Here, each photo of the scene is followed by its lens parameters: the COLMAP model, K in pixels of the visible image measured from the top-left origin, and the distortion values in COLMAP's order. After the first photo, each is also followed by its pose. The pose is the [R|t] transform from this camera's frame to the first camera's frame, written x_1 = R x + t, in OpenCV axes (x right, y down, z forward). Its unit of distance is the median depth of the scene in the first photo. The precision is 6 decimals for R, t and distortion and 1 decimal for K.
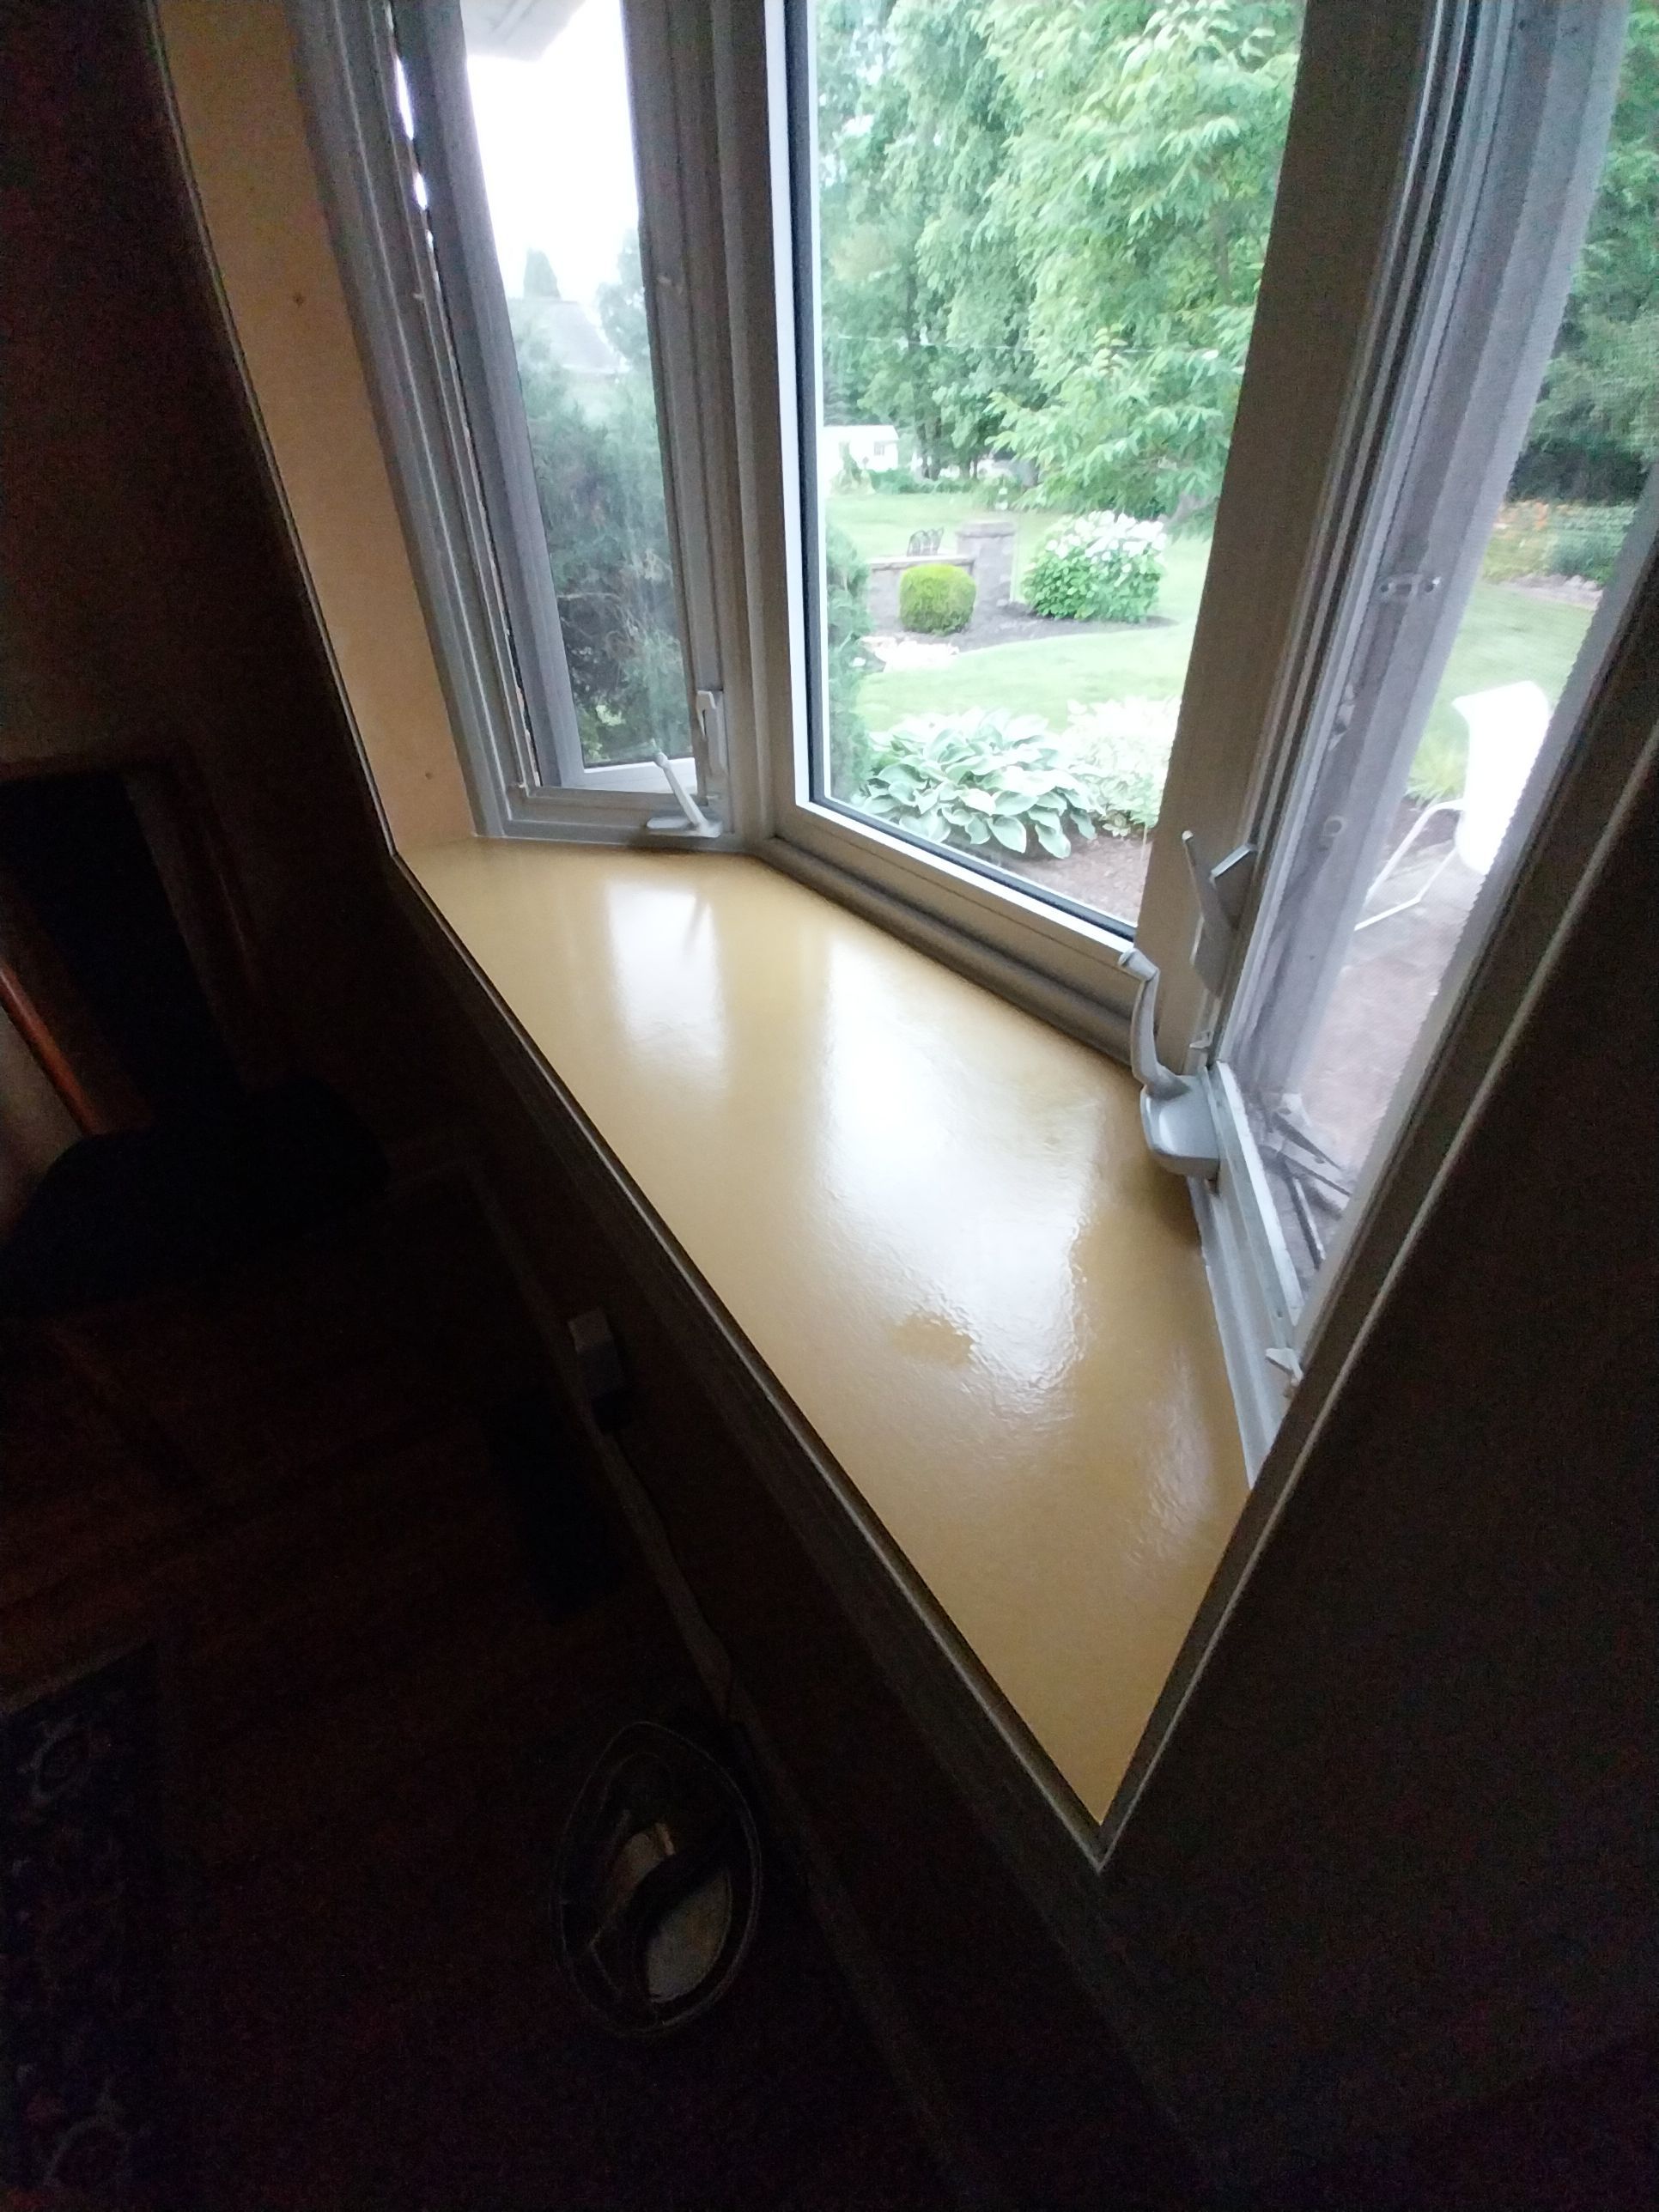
lens RADIAL K [[857.3, 0, 822.5], [0, 857.3, 1096.9], [0, 0, 1]] dist [0.000708, 0.000019]
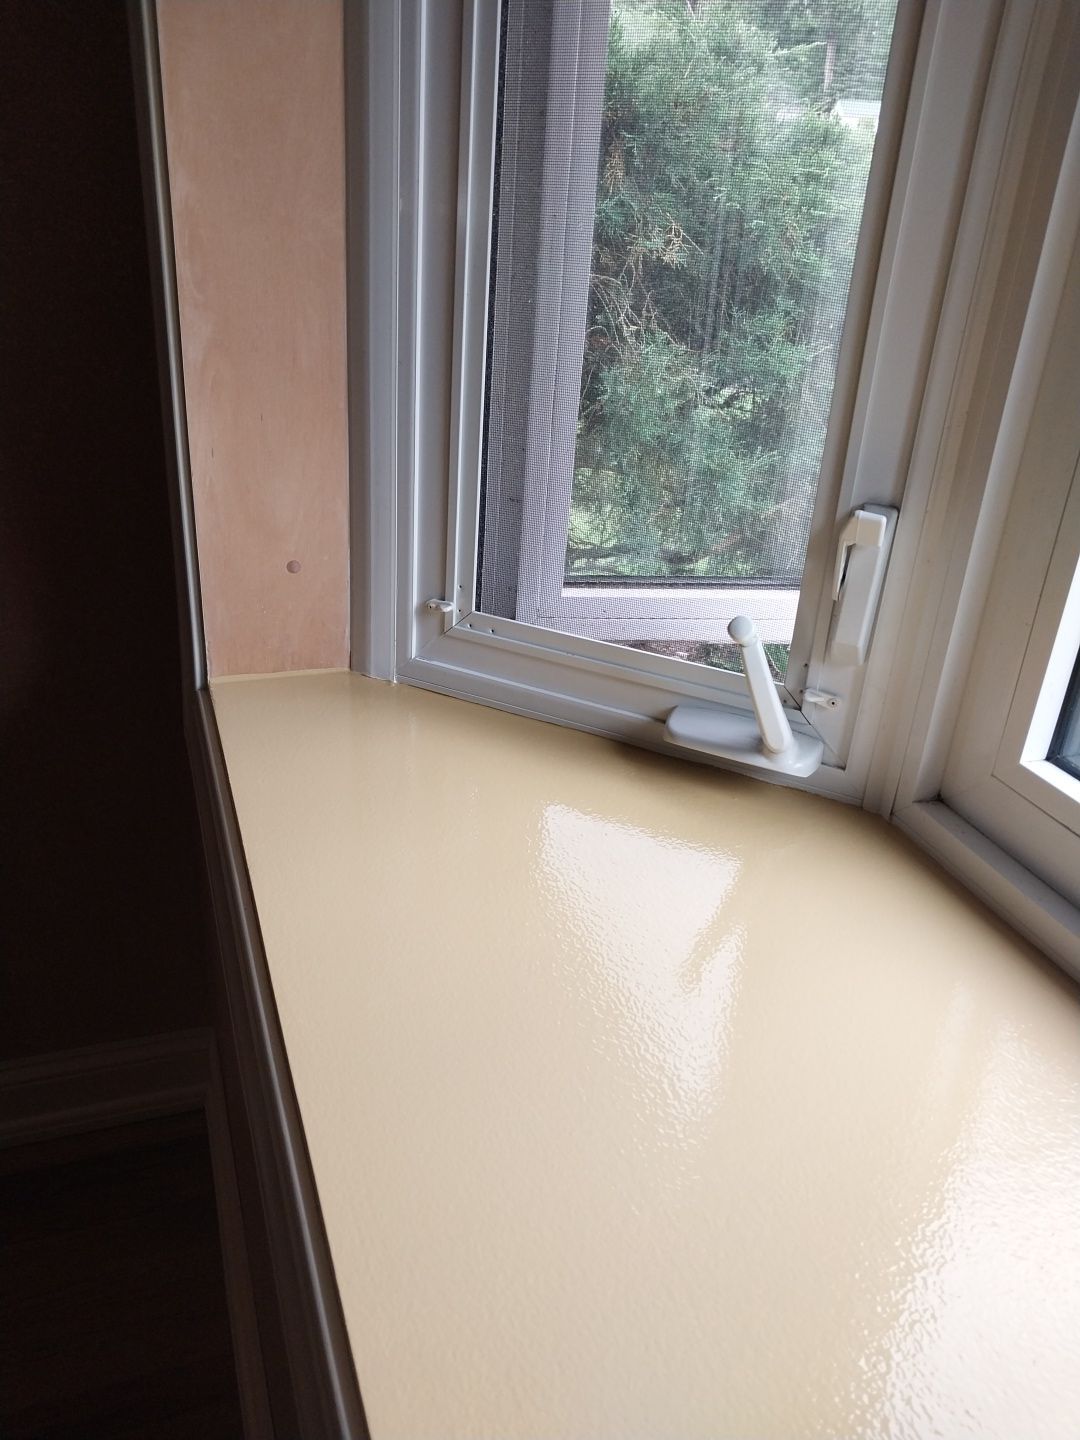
lens RADIAL K [[1142.1, 0, 497.5], [0, 1142.1, 715.1], [0, 0, 1]] dist [0.010273, 0.001260]
pose [[0.960947, 0.180246, -0.209981, -0.162357], [-0.211929, 0.967268, -0.139564, -0.208028], [0.177952, 0.178615, 0.967693, 0.334141]]
